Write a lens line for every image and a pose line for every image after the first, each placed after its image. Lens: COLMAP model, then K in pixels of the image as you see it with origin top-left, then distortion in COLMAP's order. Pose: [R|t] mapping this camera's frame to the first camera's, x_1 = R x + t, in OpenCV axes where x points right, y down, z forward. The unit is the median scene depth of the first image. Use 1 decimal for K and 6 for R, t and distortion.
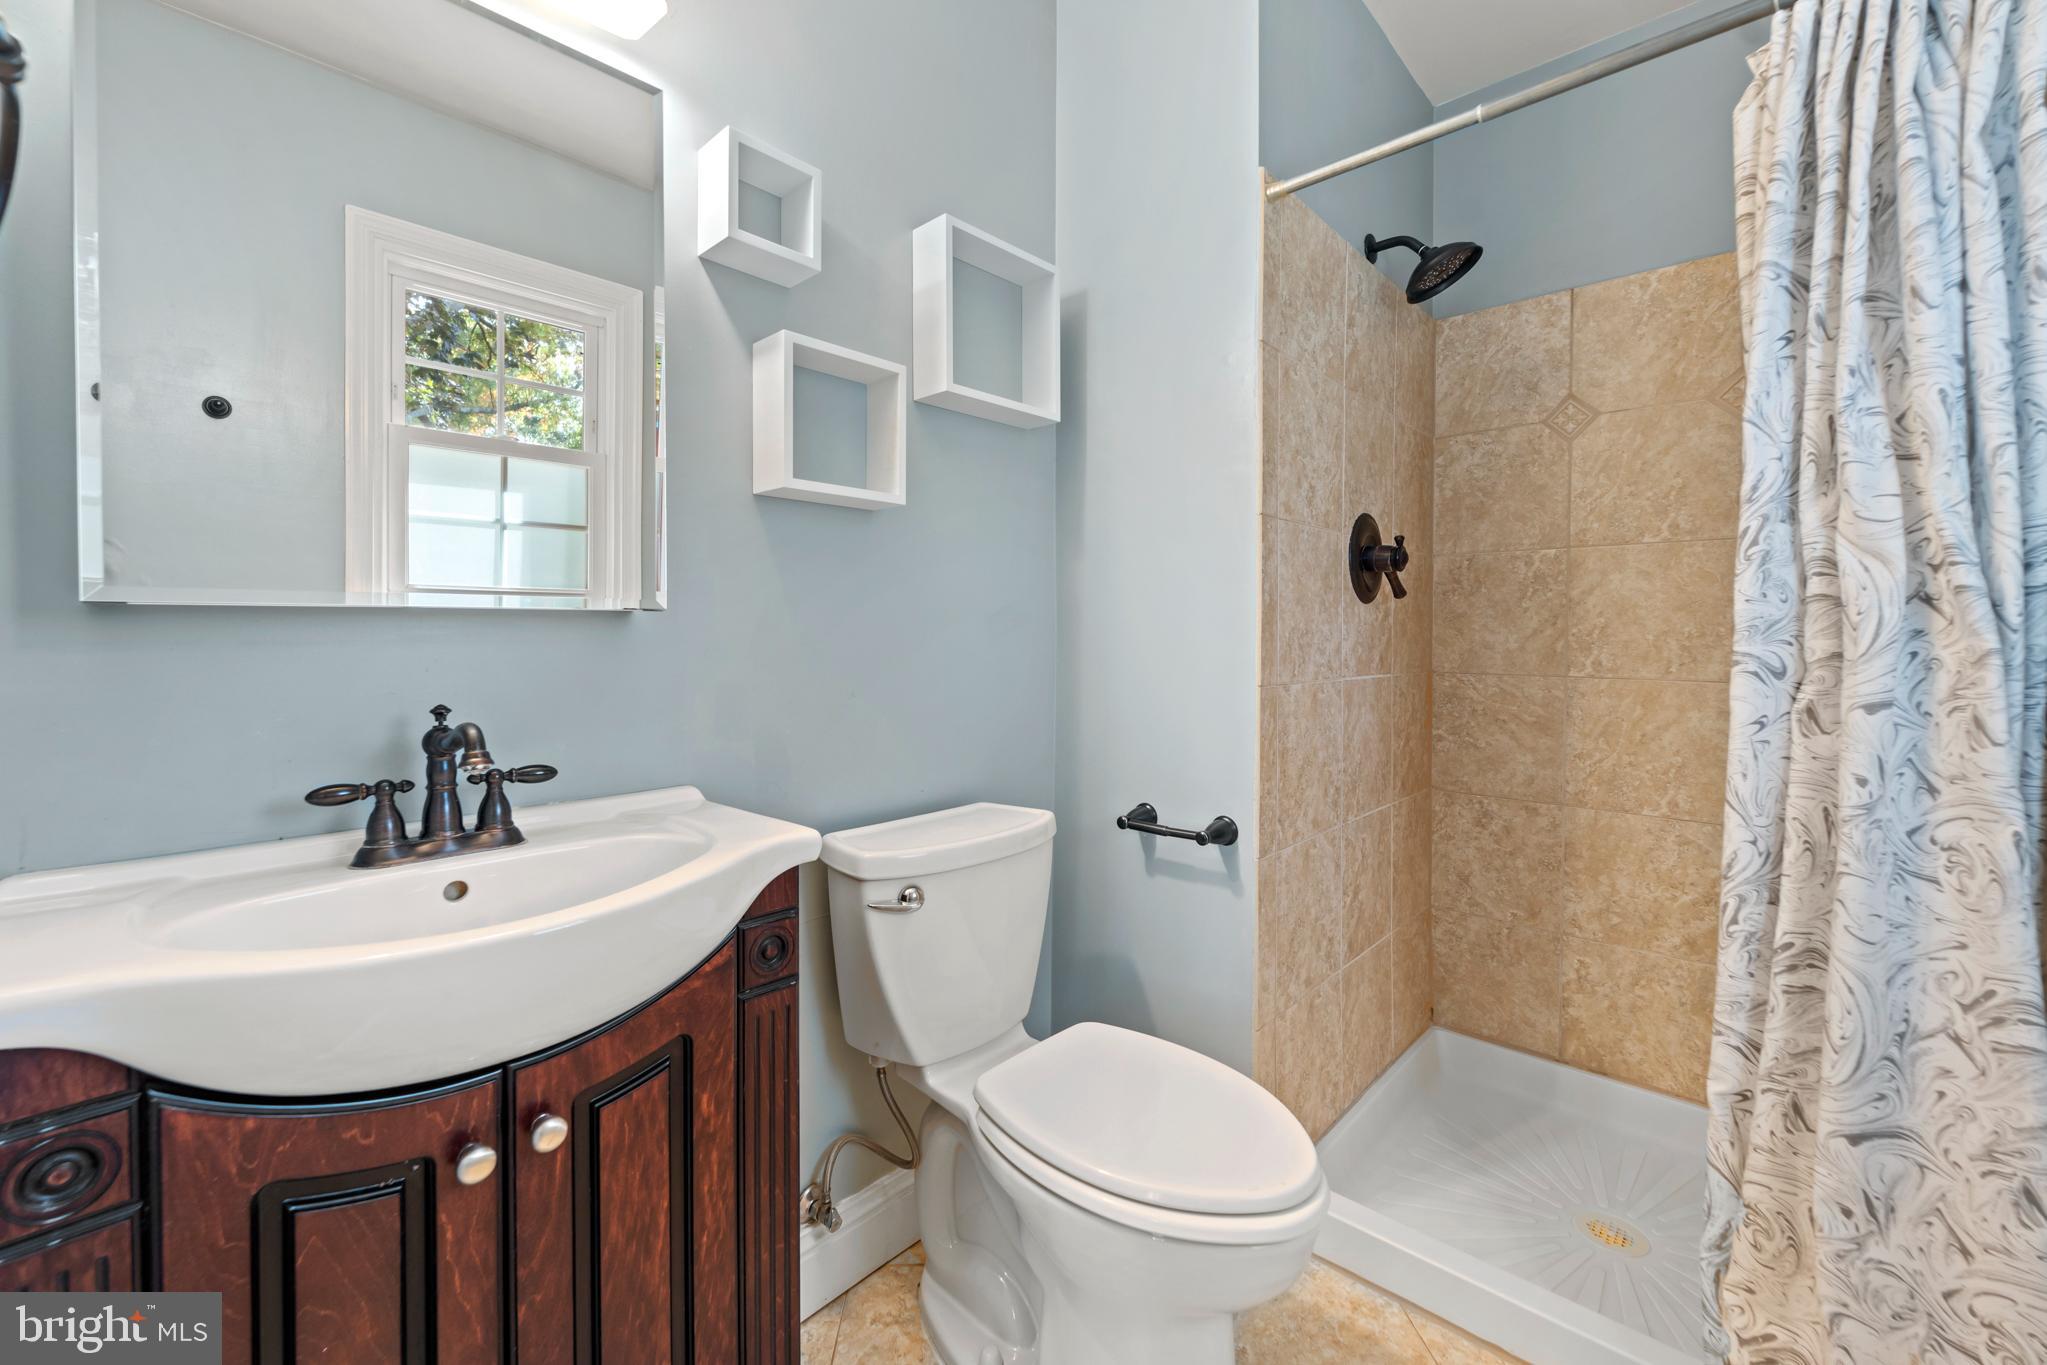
lens RADIAL K [[823.0, 0, 1049.0], [0, 823.0, 648.4], [0, 0, 1]] dist [0.000401, -0.000414]
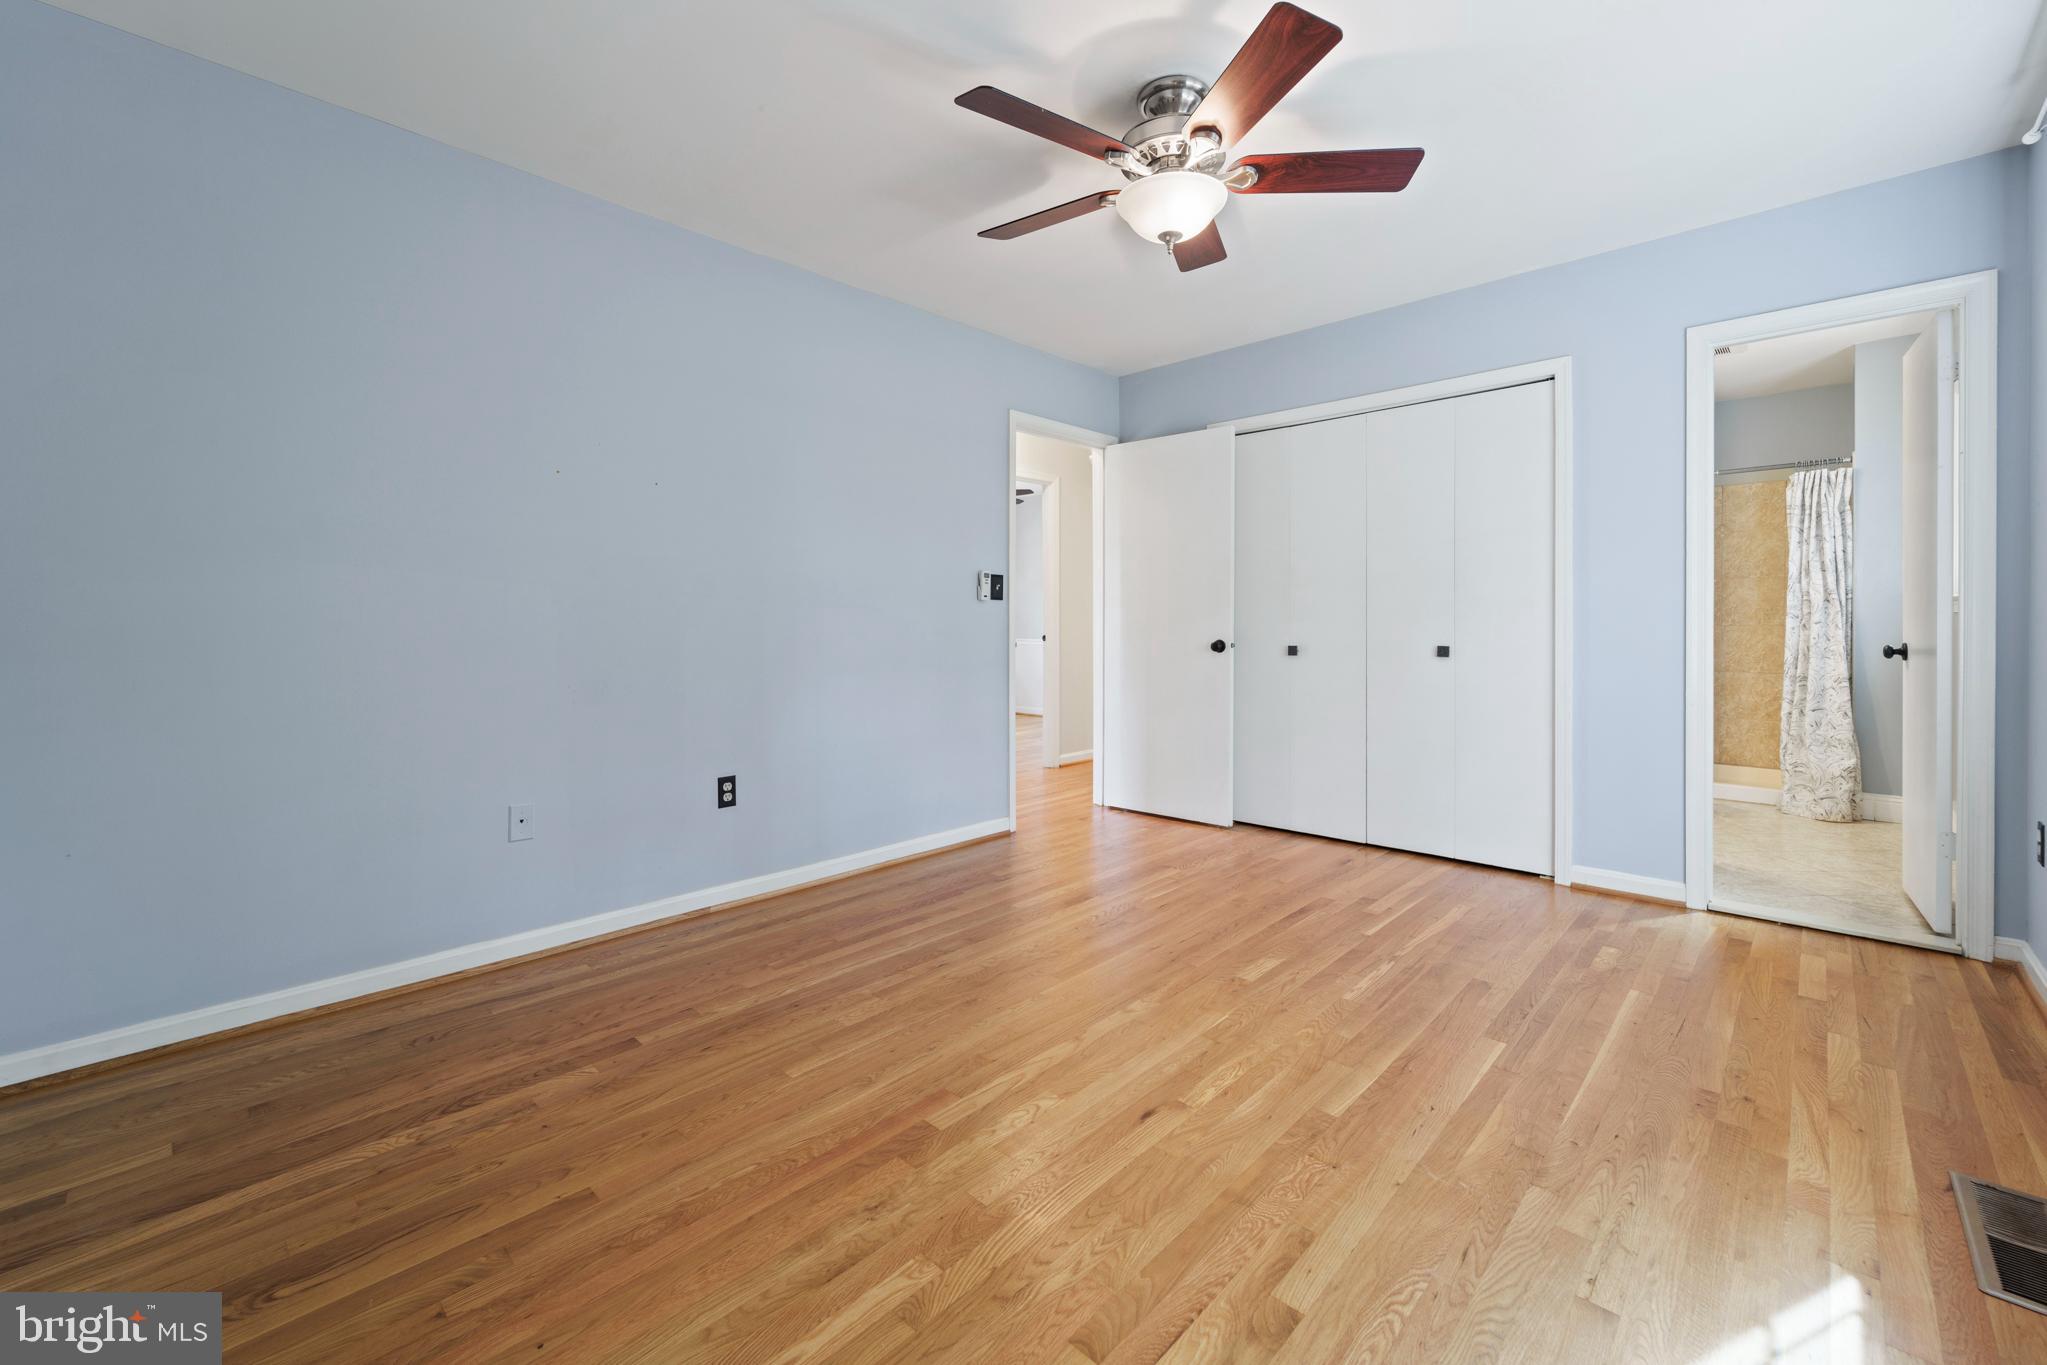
lens RADIAL K [[823.0, 0, 1050.8], [0, 823.0, 634.4], [0, 0, 1]] dist [0.000401, -0.000414]
pose [[0.999836, -0.005900, -0.017142, -3.285666], [0.005907, 0.999982, 0.000343, 0.105057], [0.017140, -0.000444, 0.999853, -3.762175]]
